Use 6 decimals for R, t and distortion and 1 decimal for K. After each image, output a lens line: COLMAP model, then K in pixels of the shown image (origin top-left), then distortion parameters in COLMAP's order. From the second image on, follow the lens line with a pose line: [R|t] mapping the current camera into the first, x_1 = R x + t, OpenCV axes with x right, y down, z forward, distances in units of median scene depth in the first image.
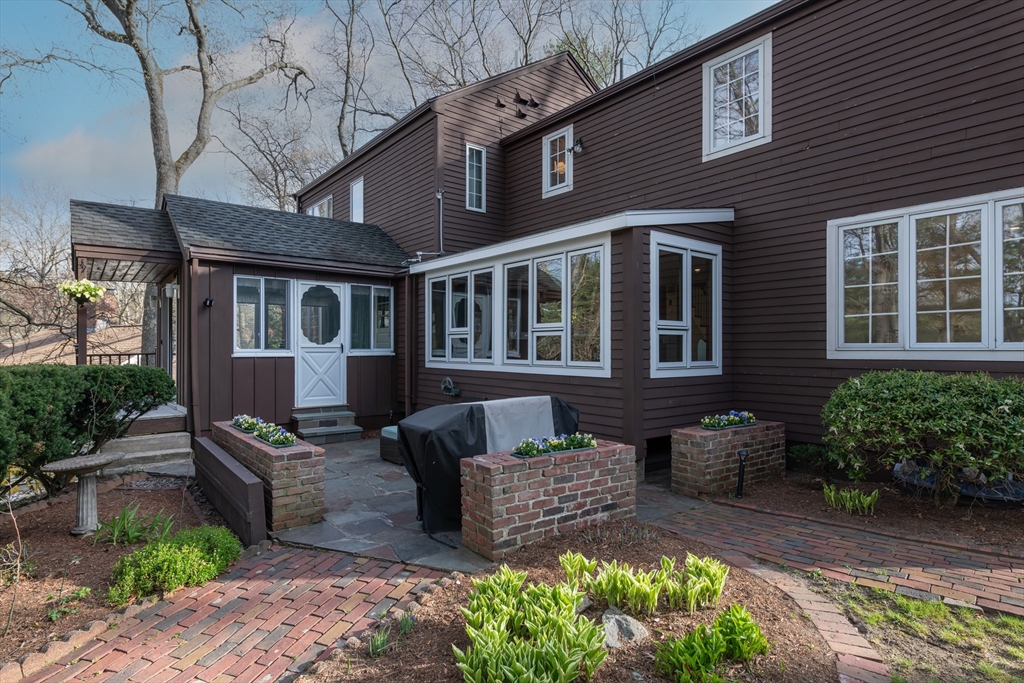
lens RADIAL K [[542.6, 0, 512.0], [0, 542.6, 341.5], [0, 0, 1]] dist [0.004752, 0.000296]
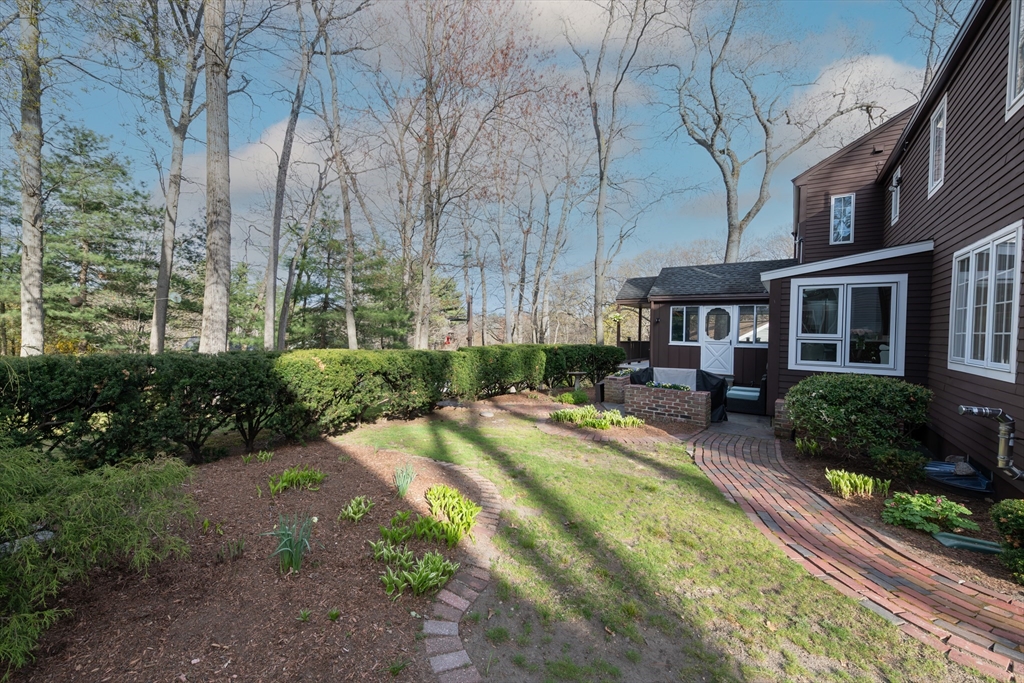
lens RADIAL K [[459.2, 0, 512.0], [0, 459.2, 341.5], [0, 0, 1]] dist [-0.000676, -0.000110]
pose [[0.338798, 0.038798, -0.940059, 0.933058], [-0.011797, 0.999246, 0.036989, -0.042035], [0.940785, -0.001442, 0.339001, -0.190855]]
